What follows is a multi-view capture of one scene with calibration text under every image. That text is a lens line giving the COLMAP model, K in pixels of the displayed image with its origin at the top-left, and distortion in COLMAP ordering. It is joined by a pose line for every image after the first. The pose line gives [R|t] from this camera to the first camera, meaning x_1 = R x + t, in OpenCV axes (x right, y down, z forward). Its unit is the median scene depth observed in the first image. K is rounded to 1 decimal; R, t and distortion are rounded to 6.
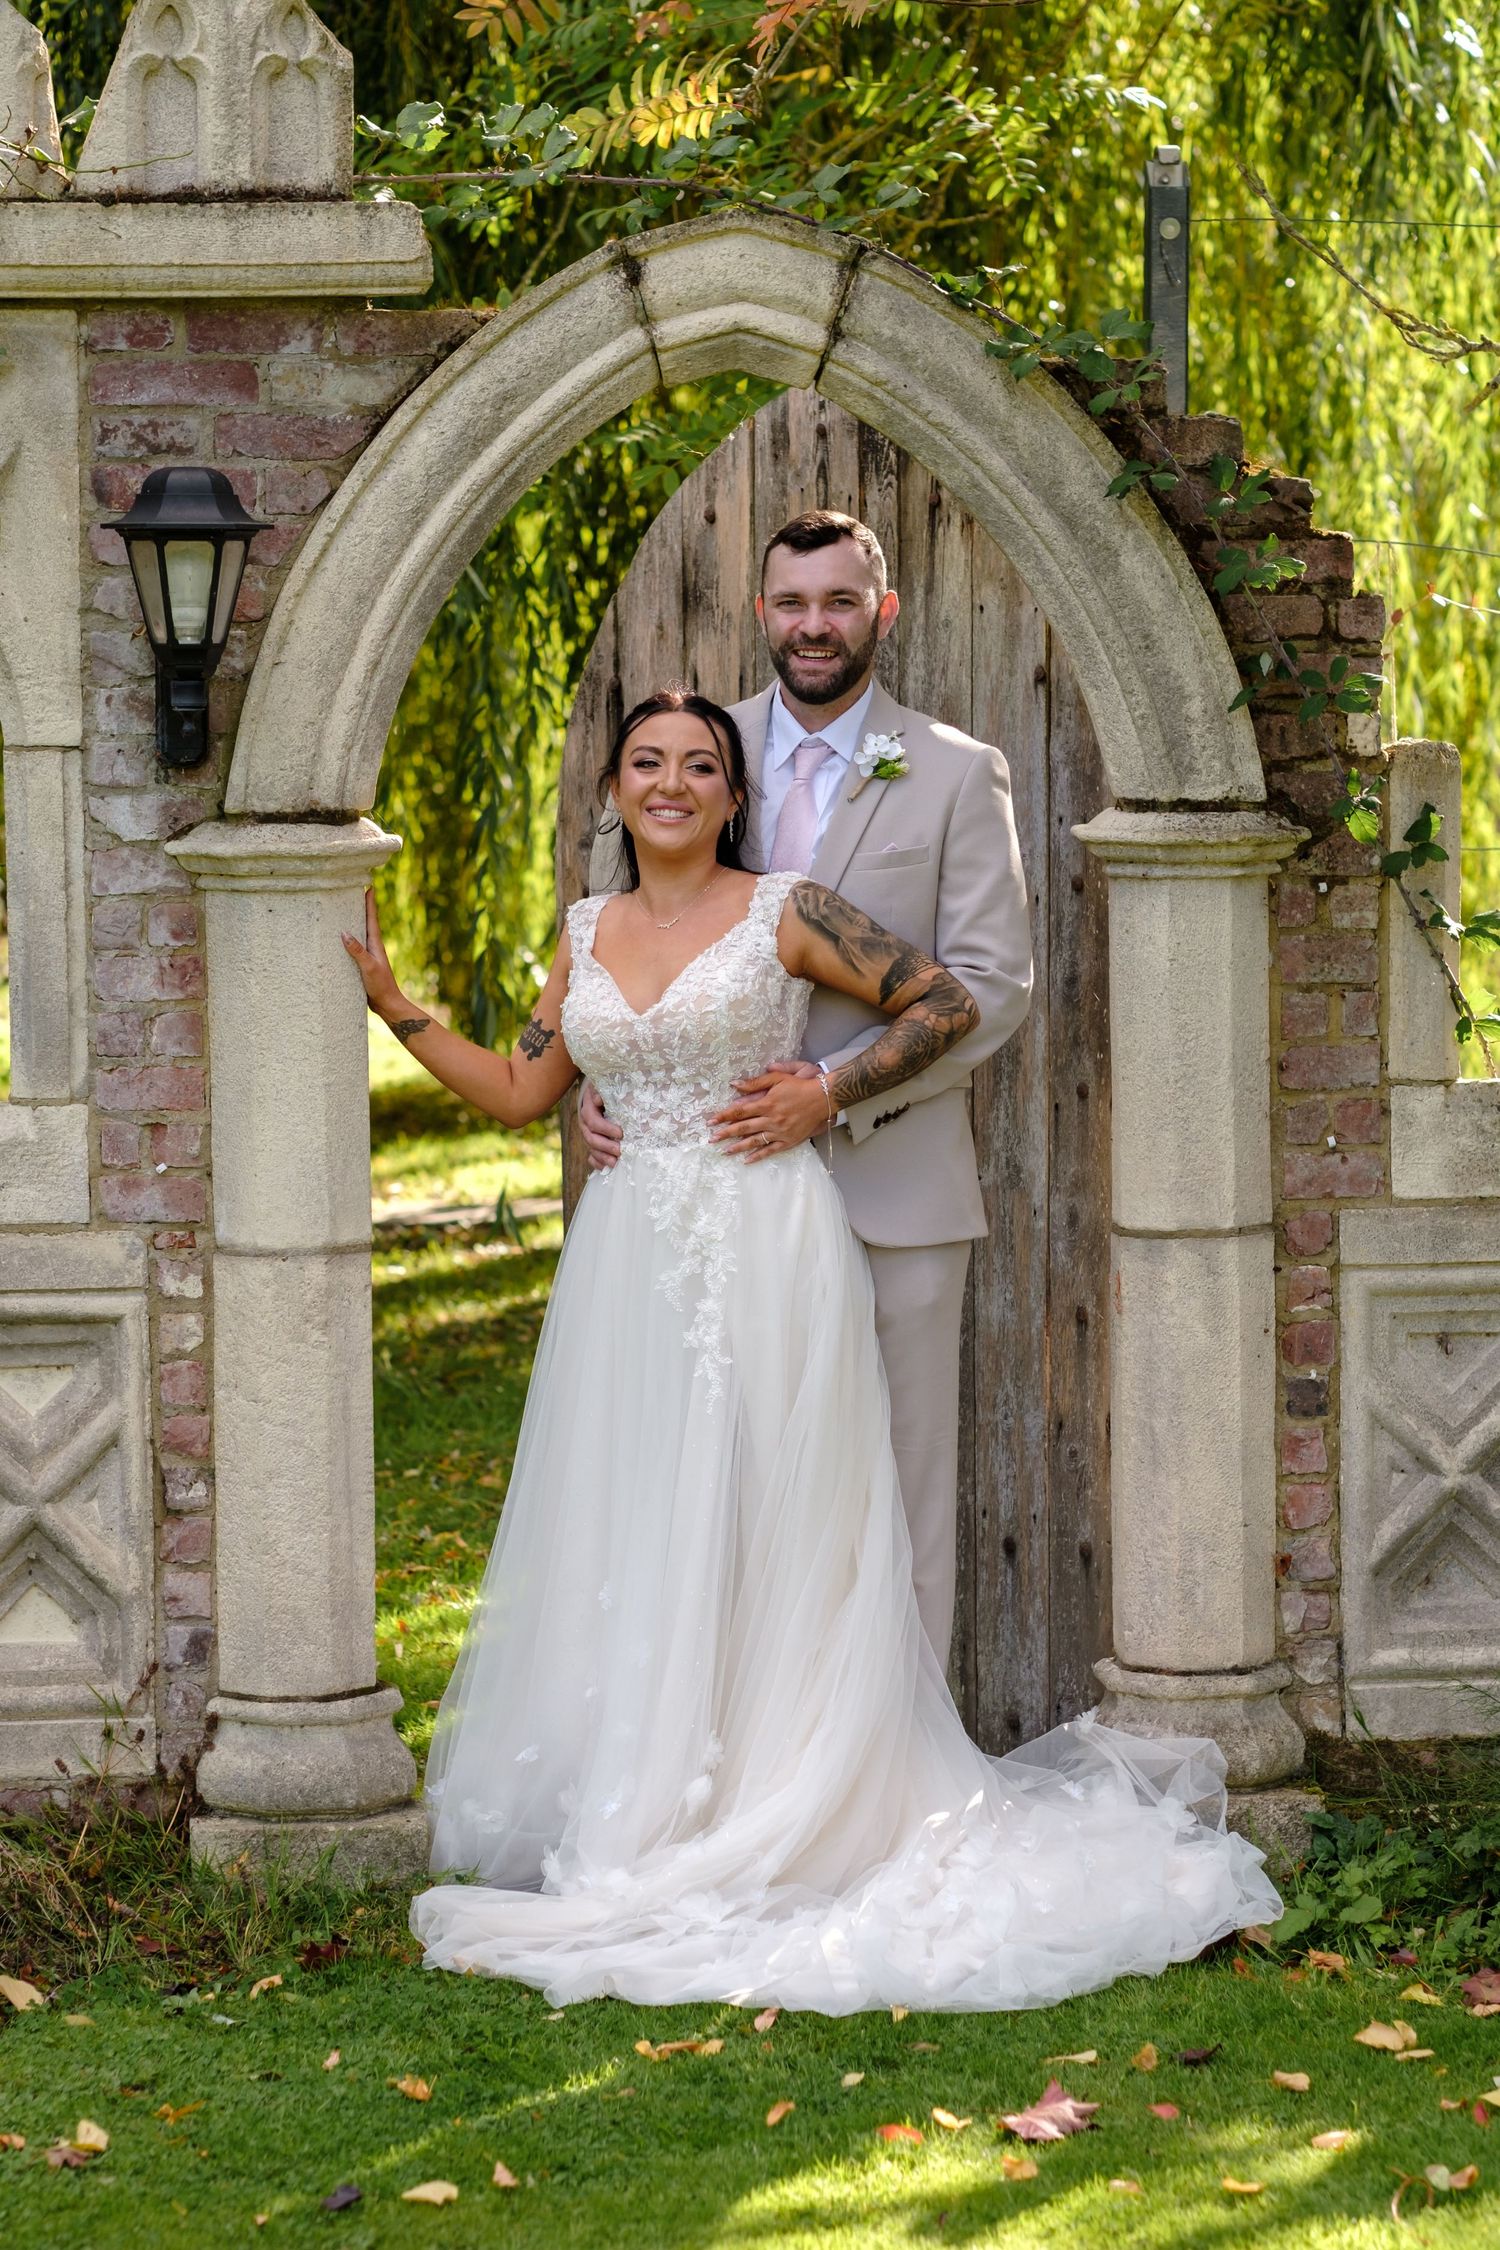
lens RADIAL K [[5660.2, 0, 628.1], [0, 5660.2, 1142.8], [0, 0, 1]] dist [0.016037, 0.000000]
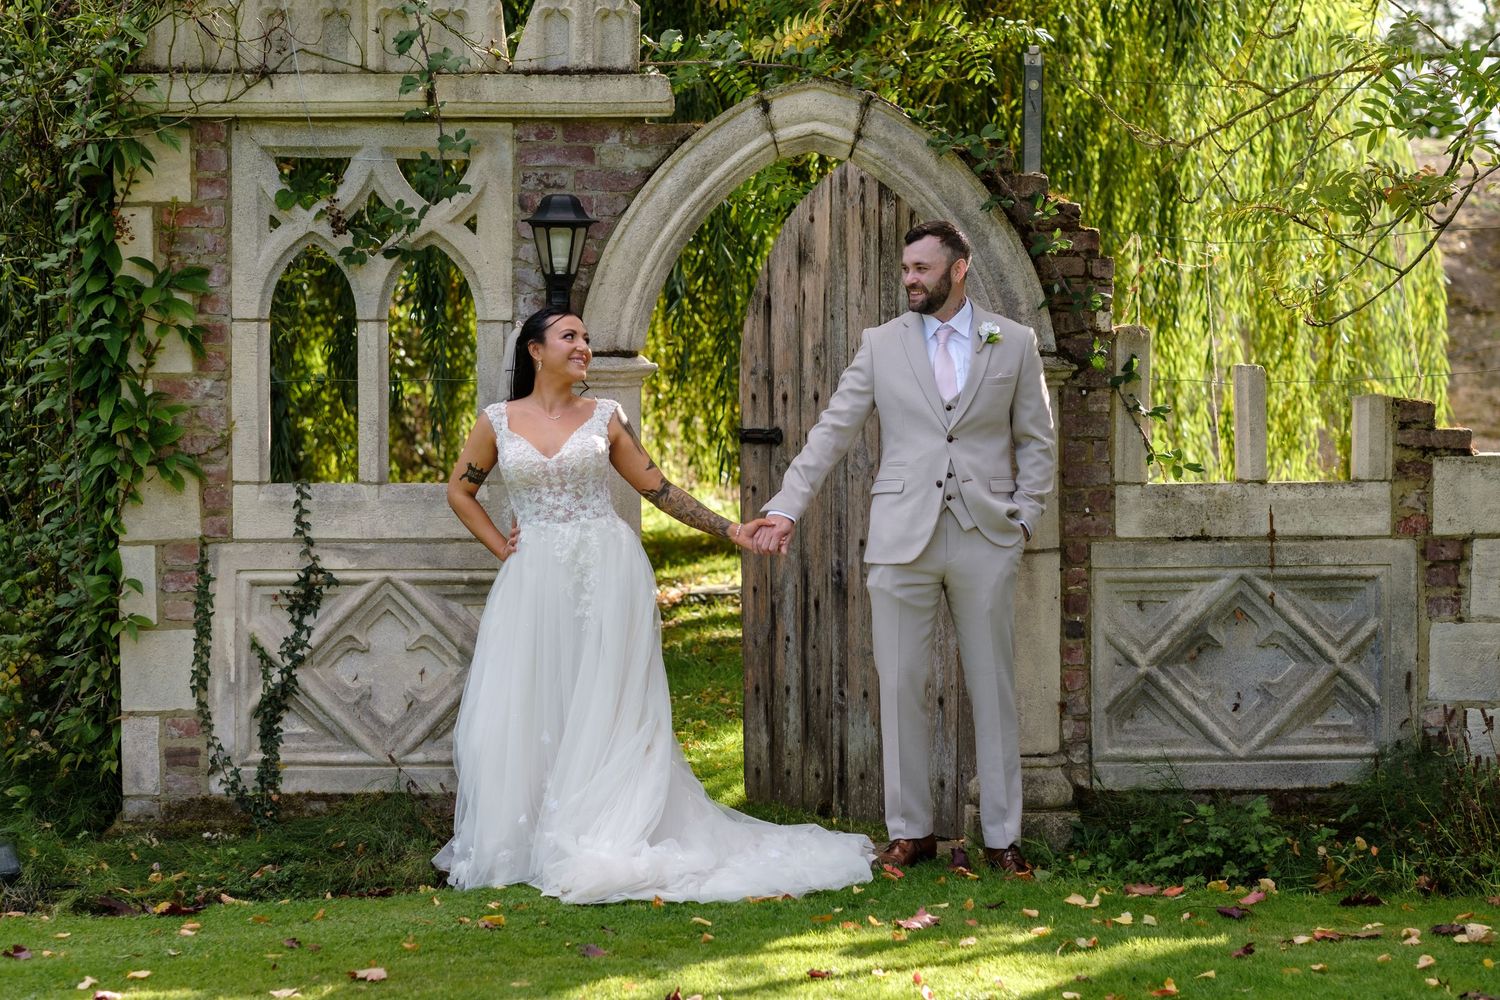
lens RADIAL K [[3773.4, 0, 708.2], [0, 3773.4, 468.9], [0, 0, 1]] dist [0.016037, 0.000000]
pose [[0.998499, 0.013108, -0.053179, 0.057541], [-0.014961, 0.999289, -0.034601, 0.036624], [0.052688, 0.035345, 0.997985, -0.449836]]
